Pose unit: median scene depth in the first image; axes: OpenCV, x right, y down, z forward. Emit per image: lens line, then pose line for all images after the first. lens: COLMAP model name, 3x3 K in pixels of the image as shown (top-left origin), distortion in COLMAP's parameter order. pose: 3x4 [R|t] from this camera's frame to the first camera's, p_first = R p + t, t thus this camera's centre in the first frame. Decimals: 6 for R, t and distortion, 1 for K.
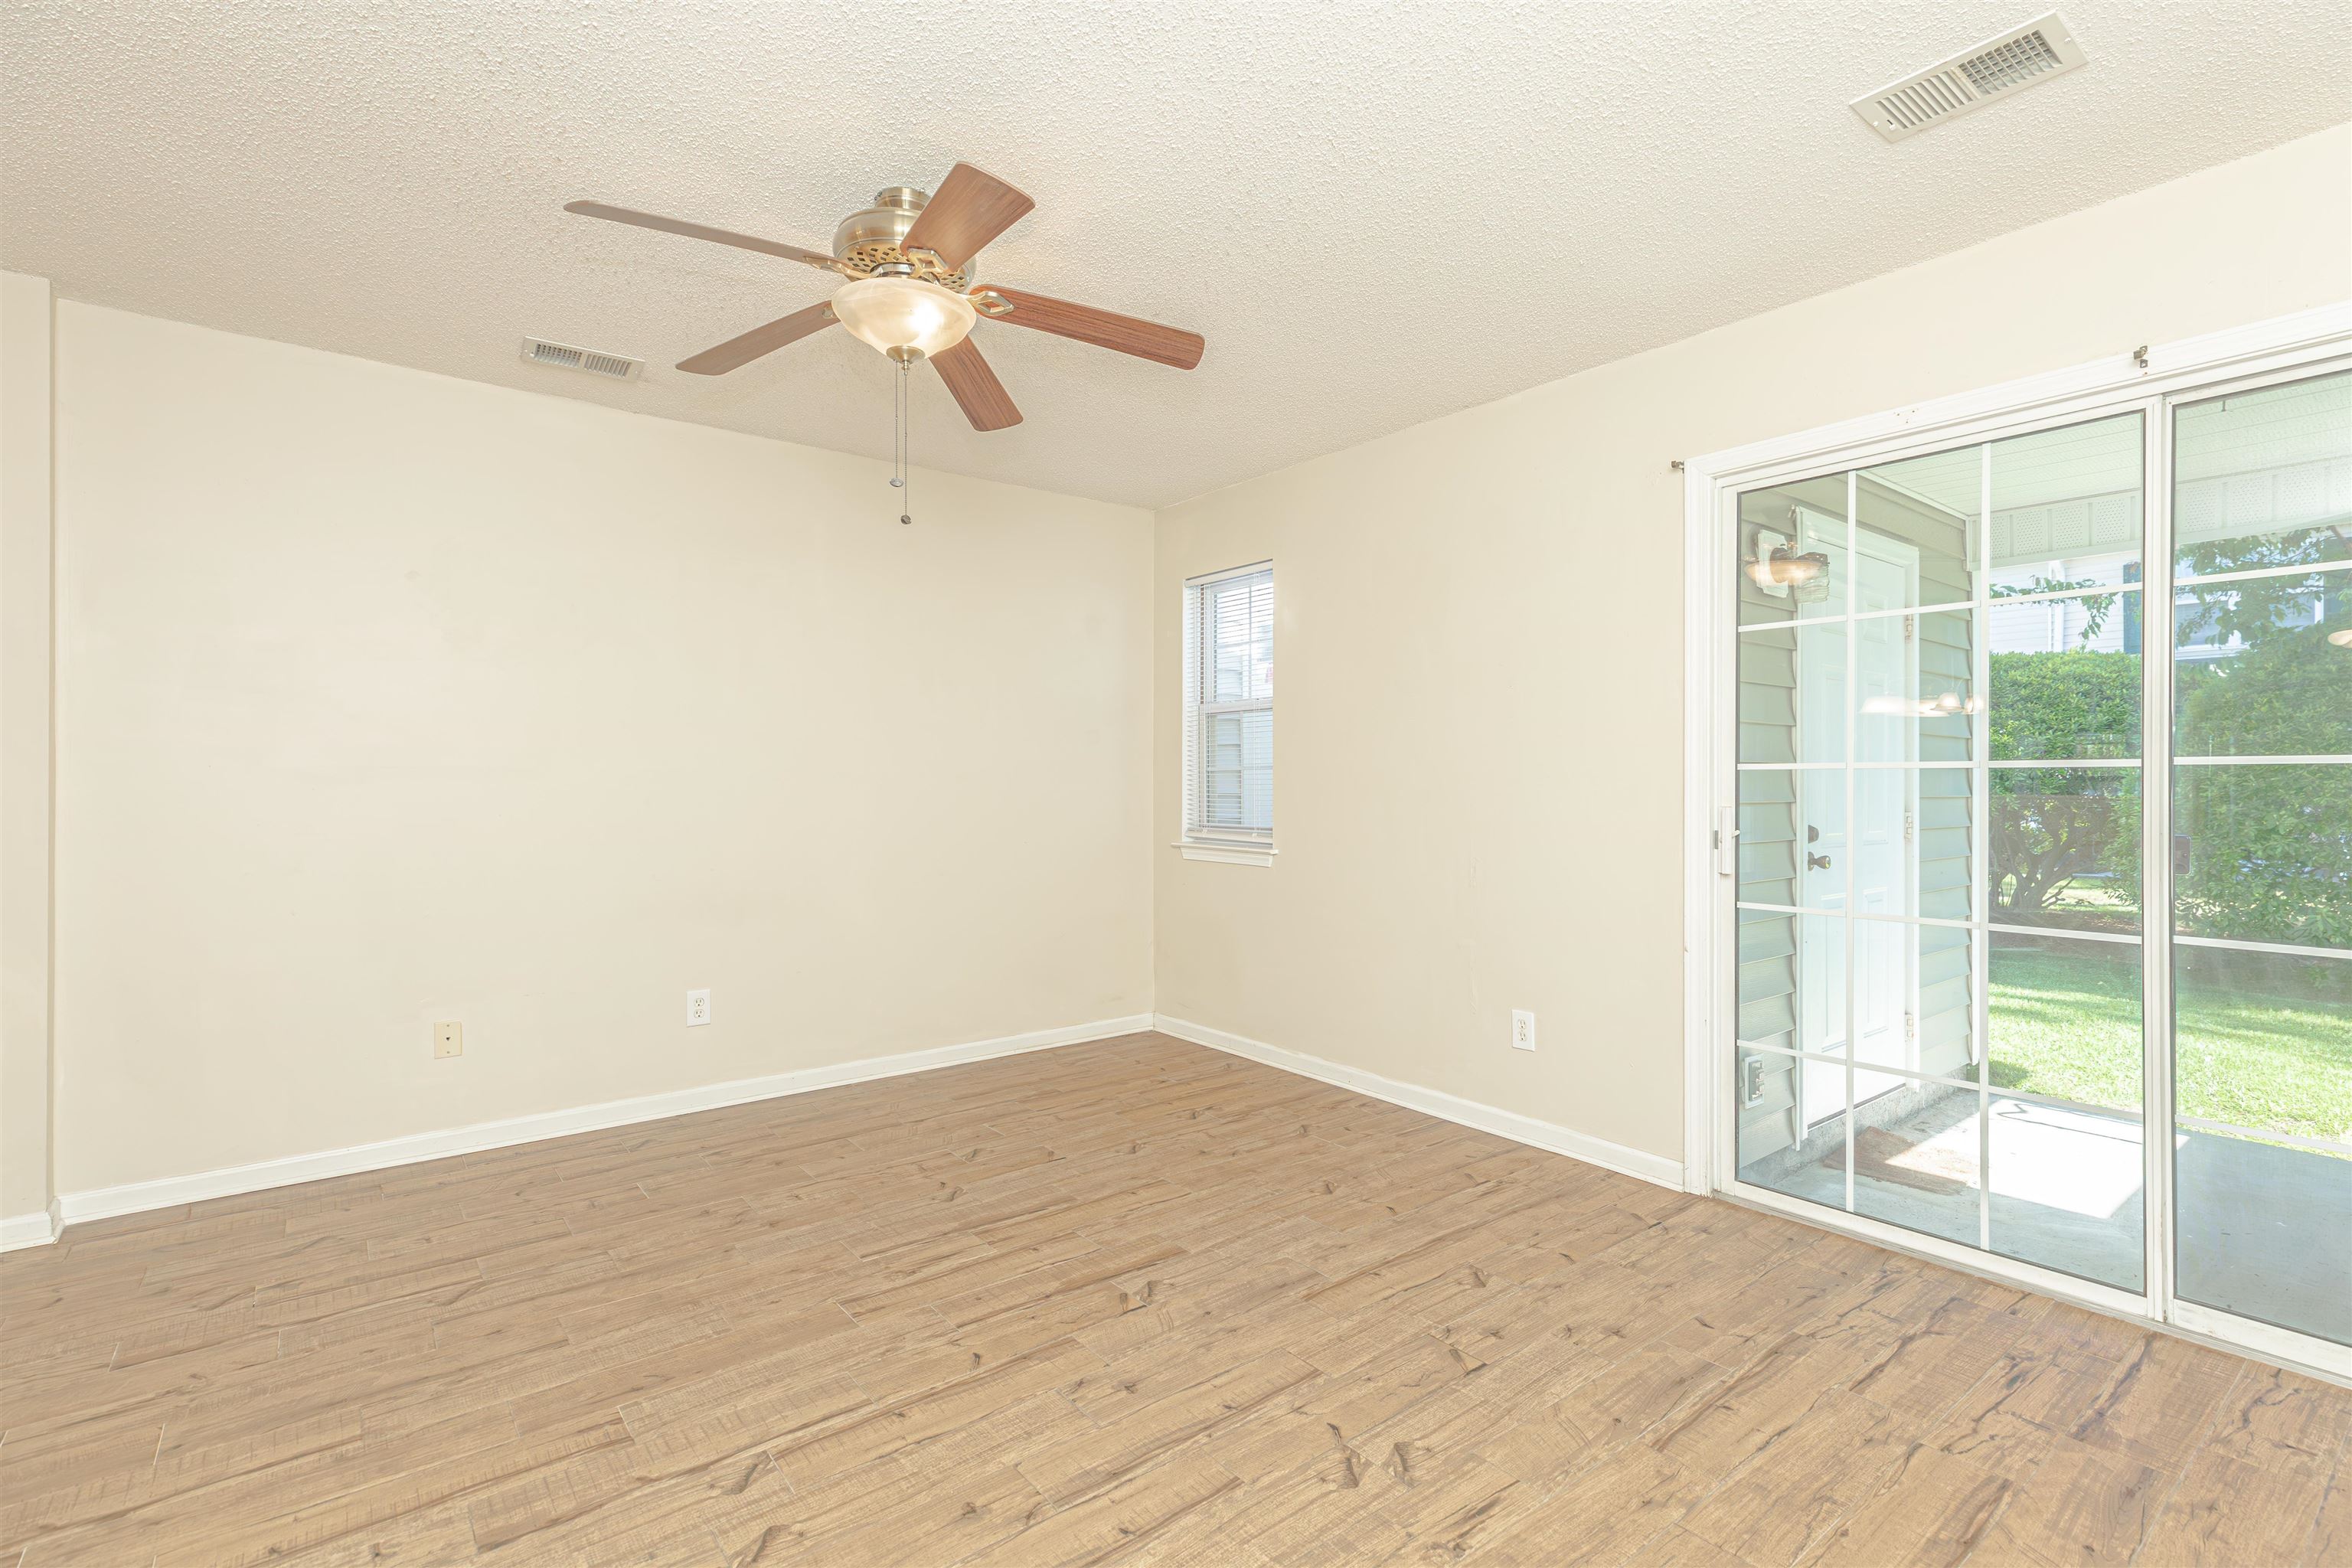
lens RADIAL K [[1077.2, 0, 1189.3], [0, 1077.2, 746.7], [0, 0, 1]] dist [0.005994, 0.000179]
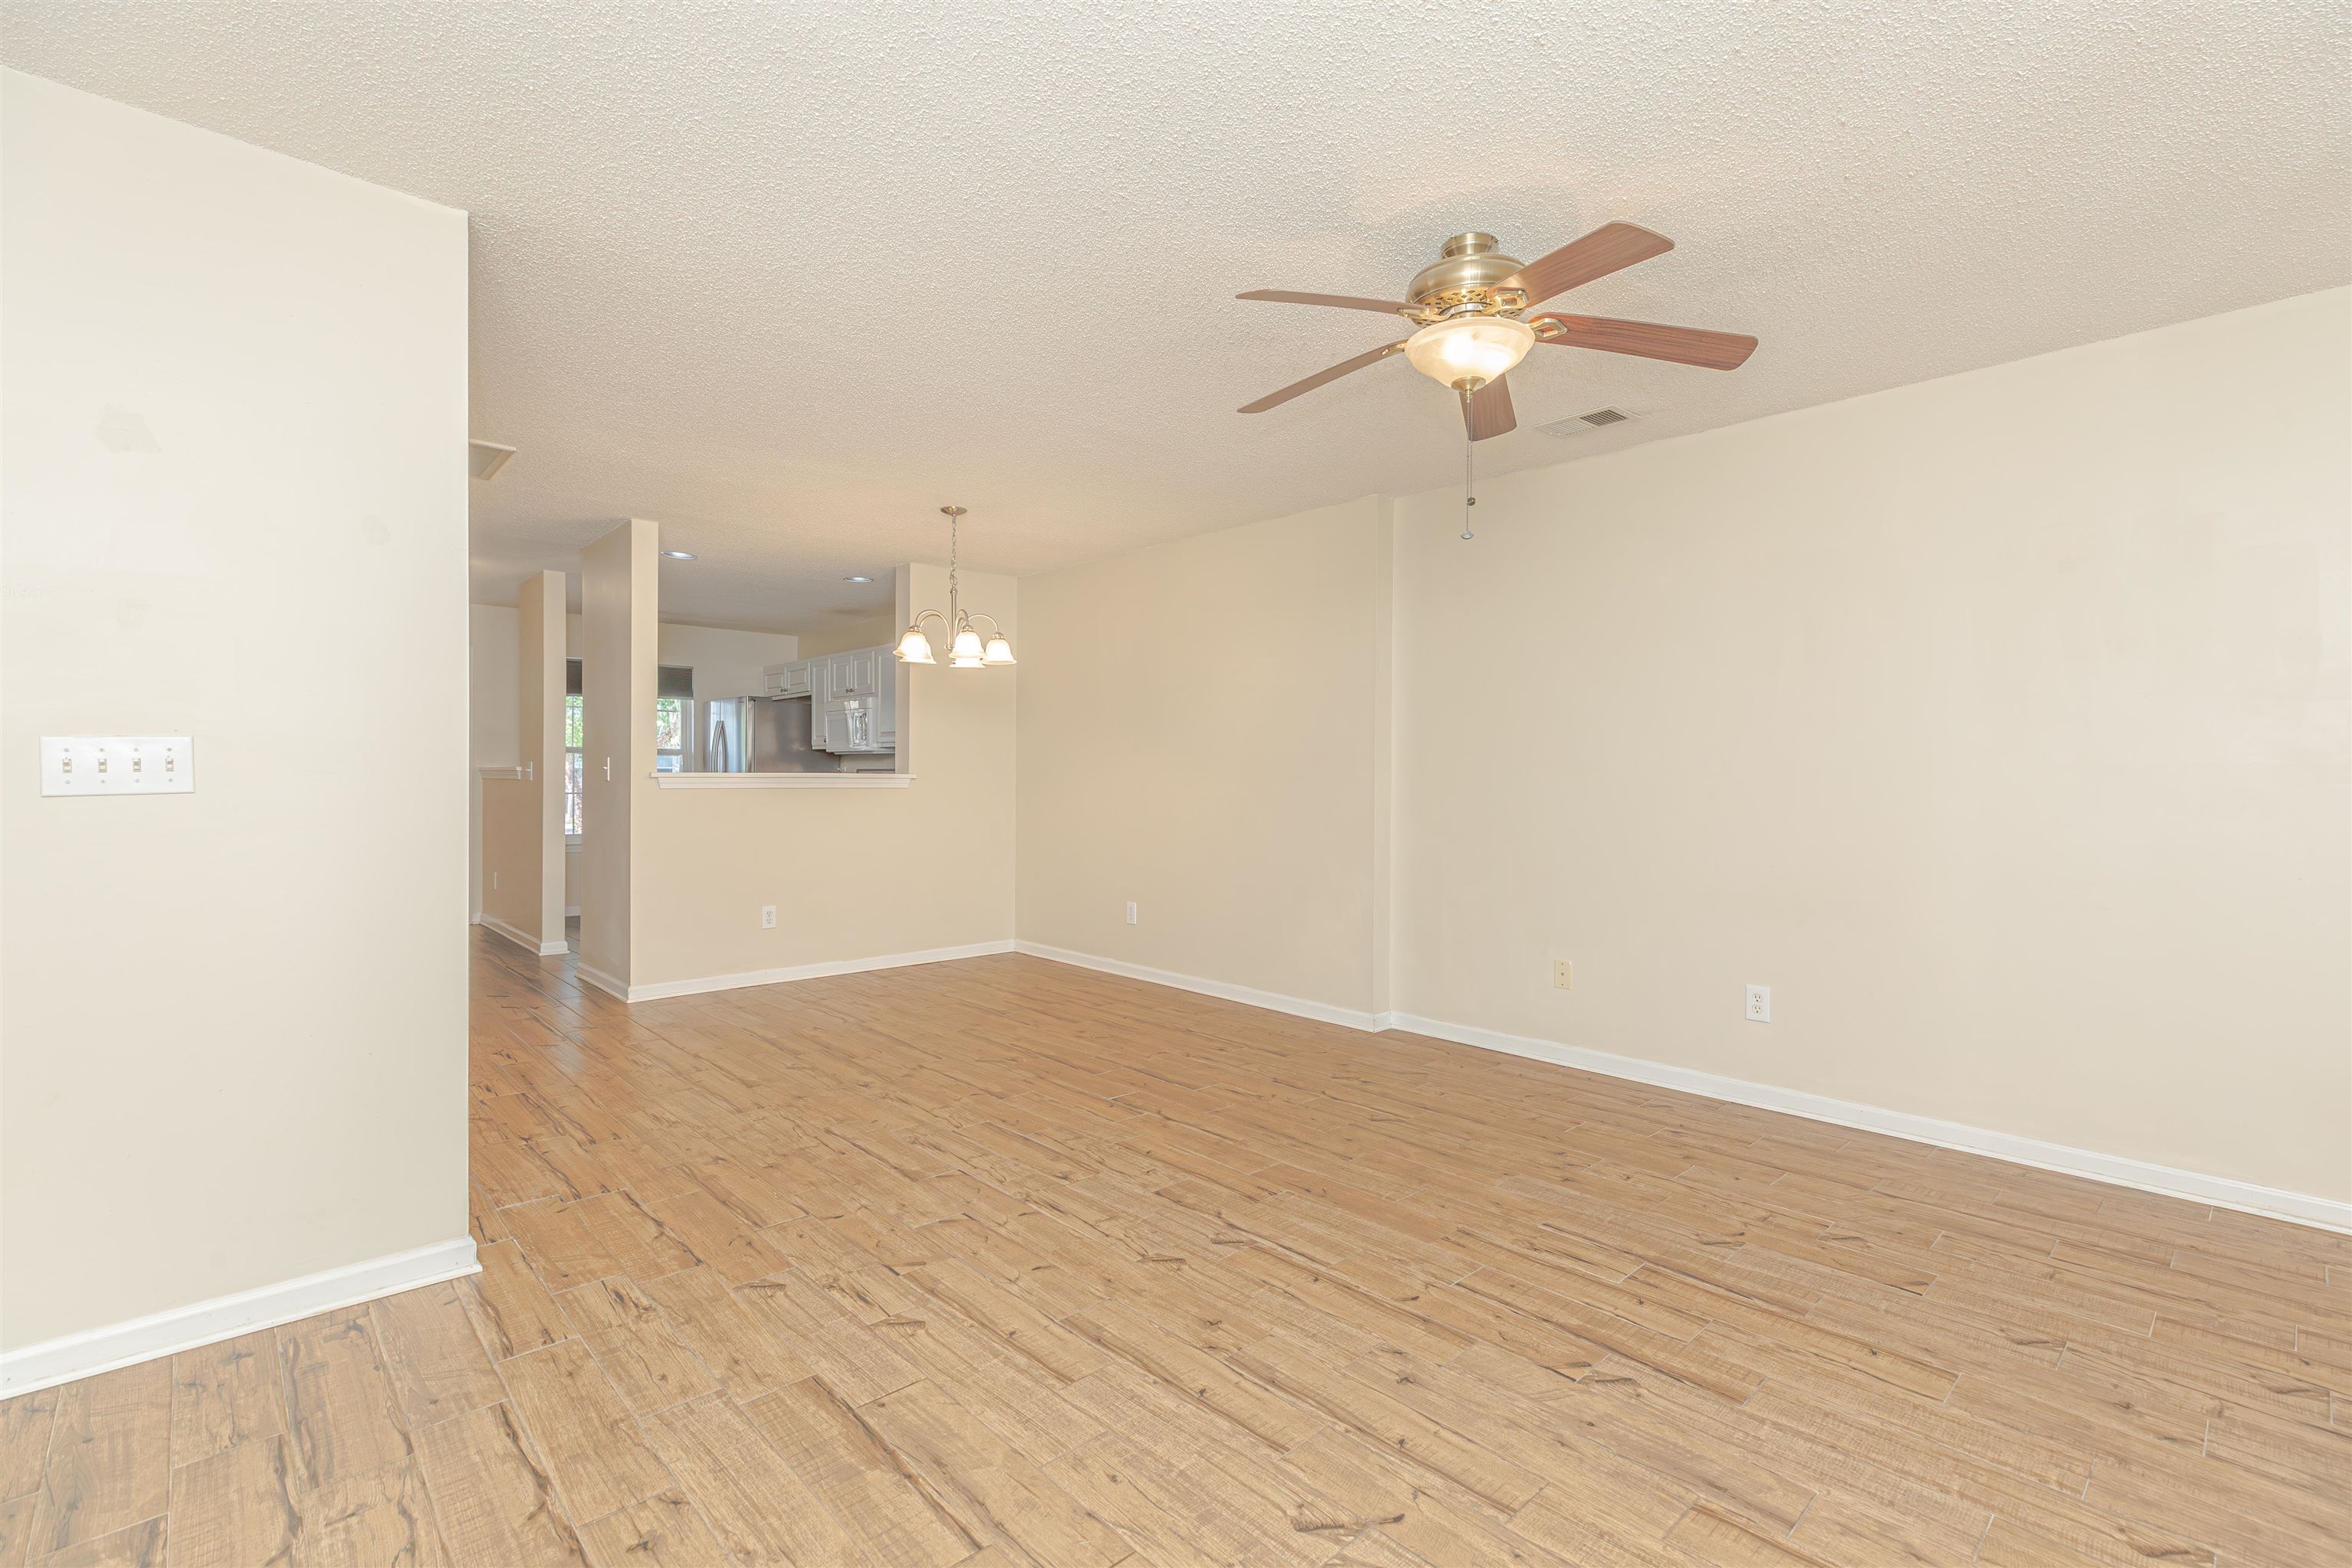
lens RADIAL K [[1067.7, 0, 1179.7], [0, 1067.7, 776.4], [0, 0, 1]] dist [0.004189, -0.000164]
pose [[0.078363, 0.001843, -0.996923, 0.756692], [0.026177, 0.999650, 0.003906, 0.016267], [0.996581, -0.026403, 0.078287, 0.594452]]
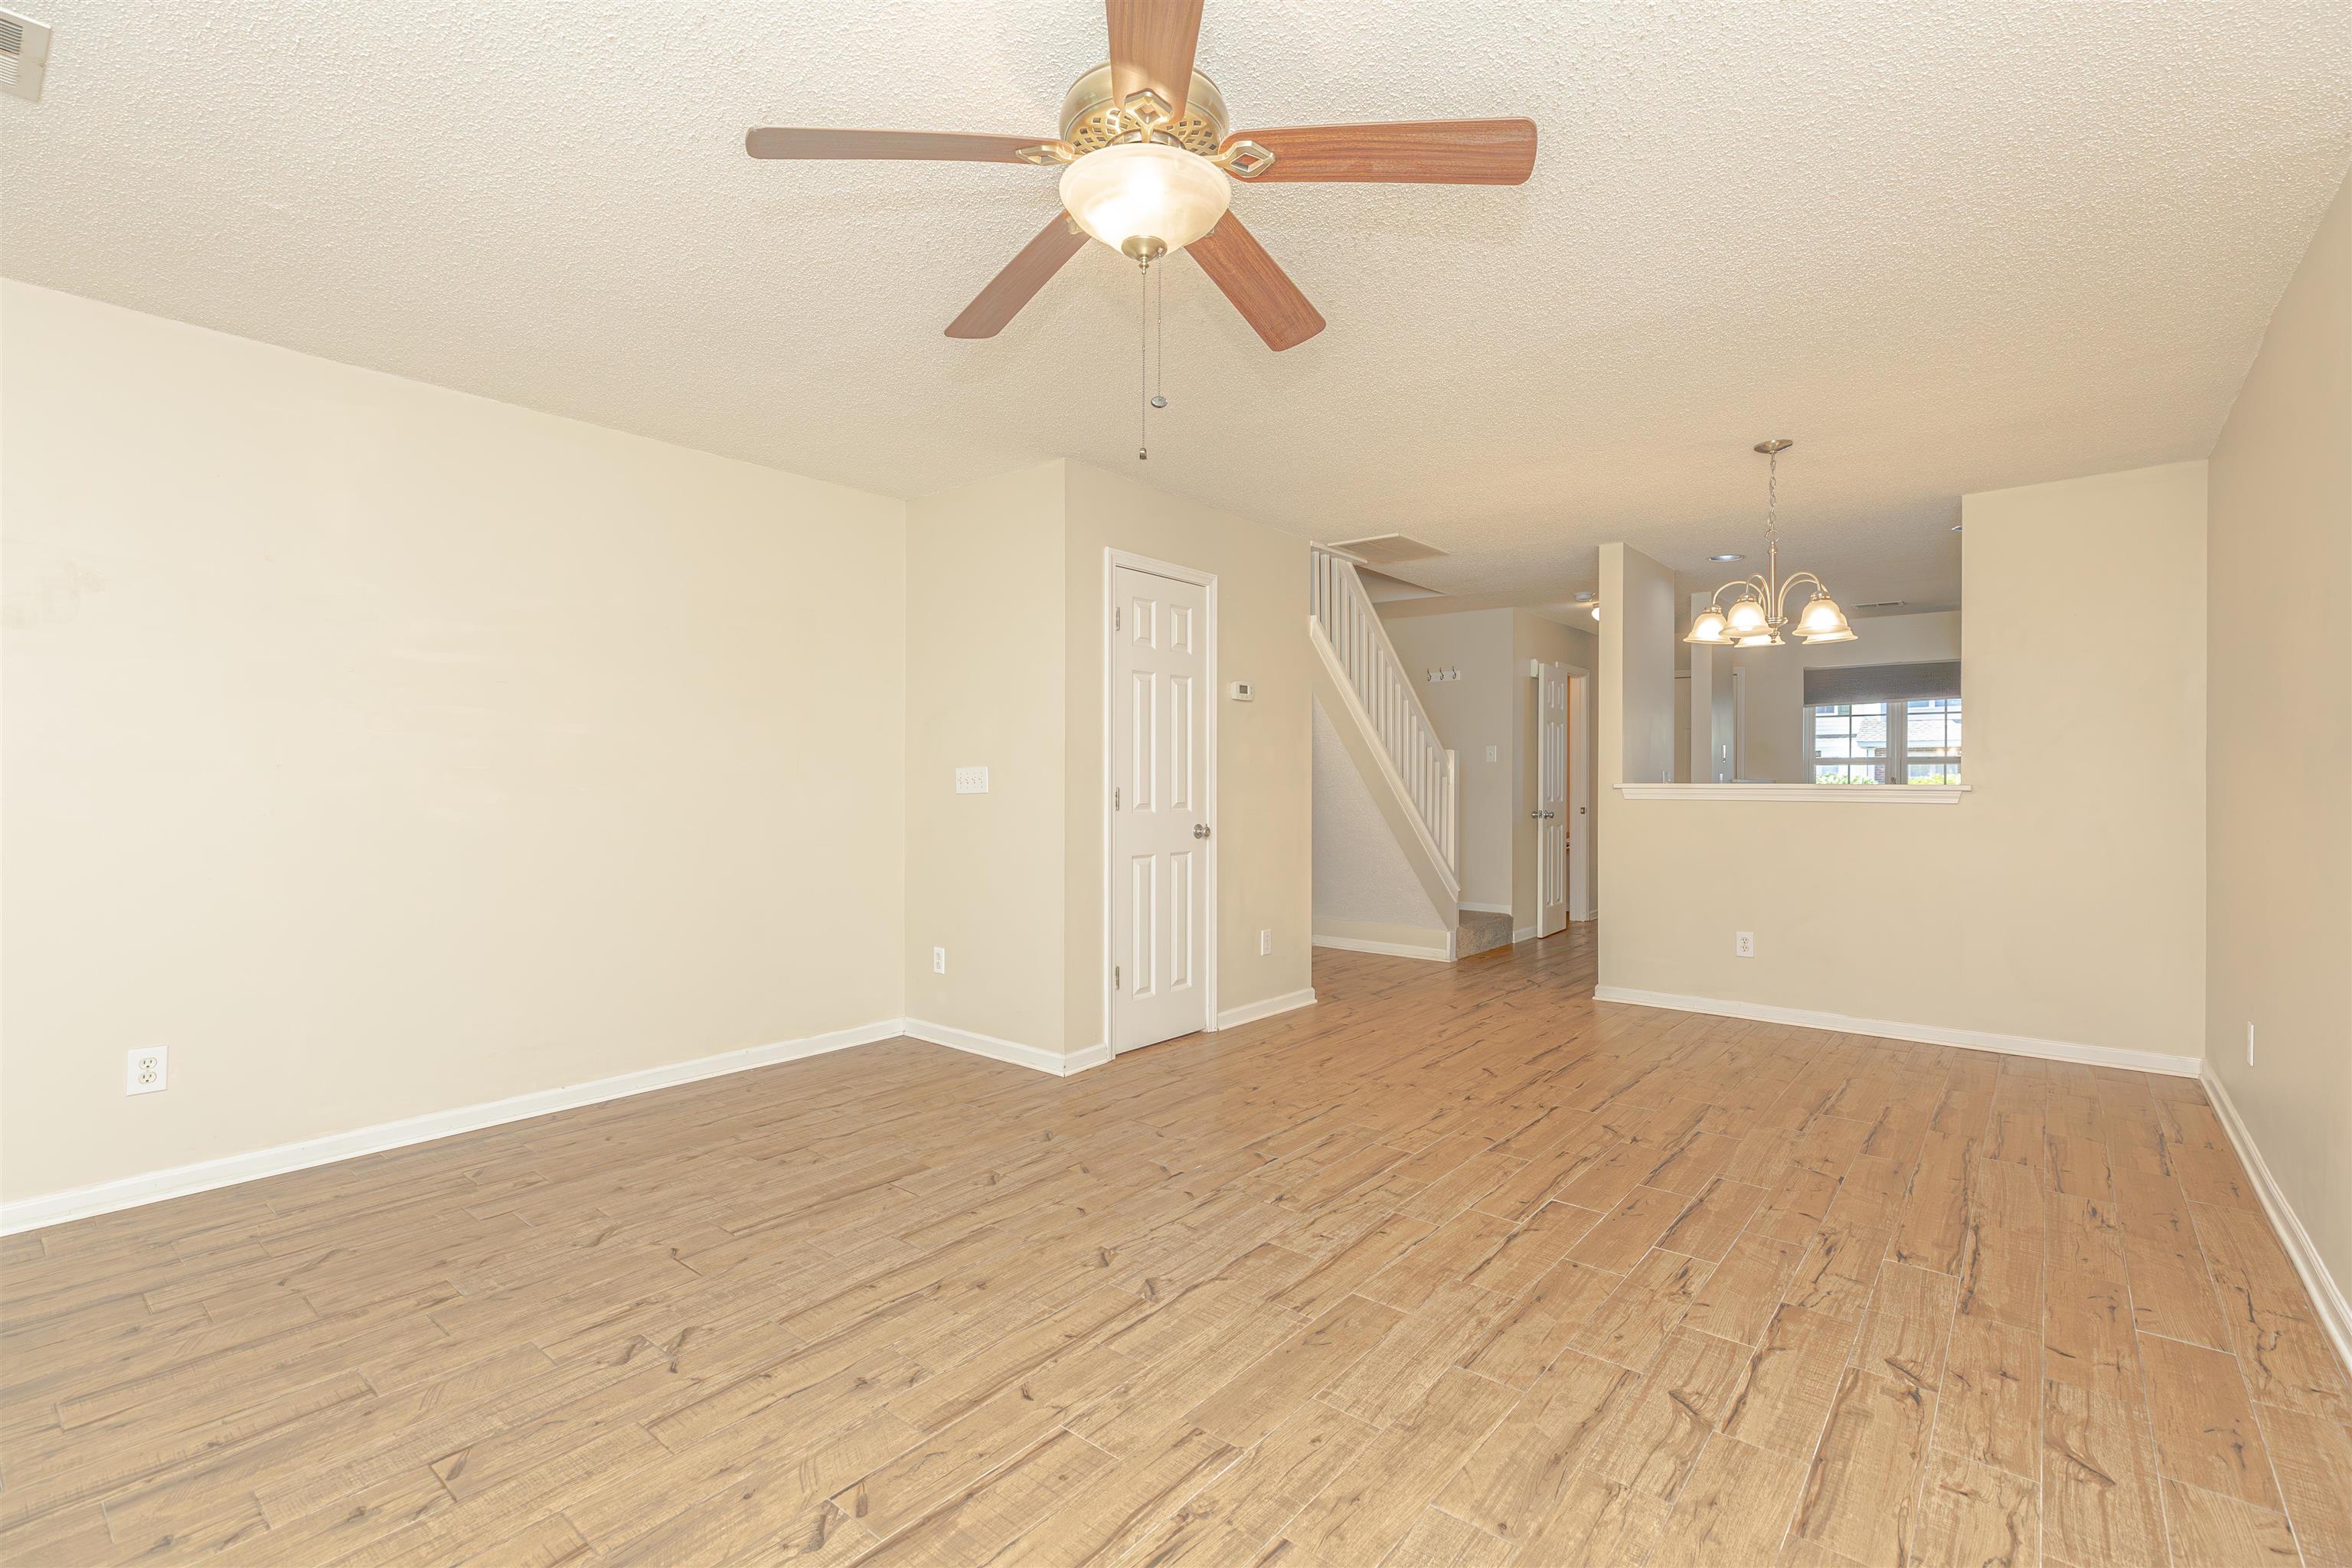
lens RADIAL K [[1046.2, 0, 1171.8], [0, 1046.2, 777.2], [0, 0, 1]] dist [0.005328, 0.000340]
pose [[-0.980655, -0.001795, -0.195734, -0.120672], [0.005277, 0.999352, -0.035605, 0.047682], [0.195671, -0.035949, -0.980011, 1.678409]]
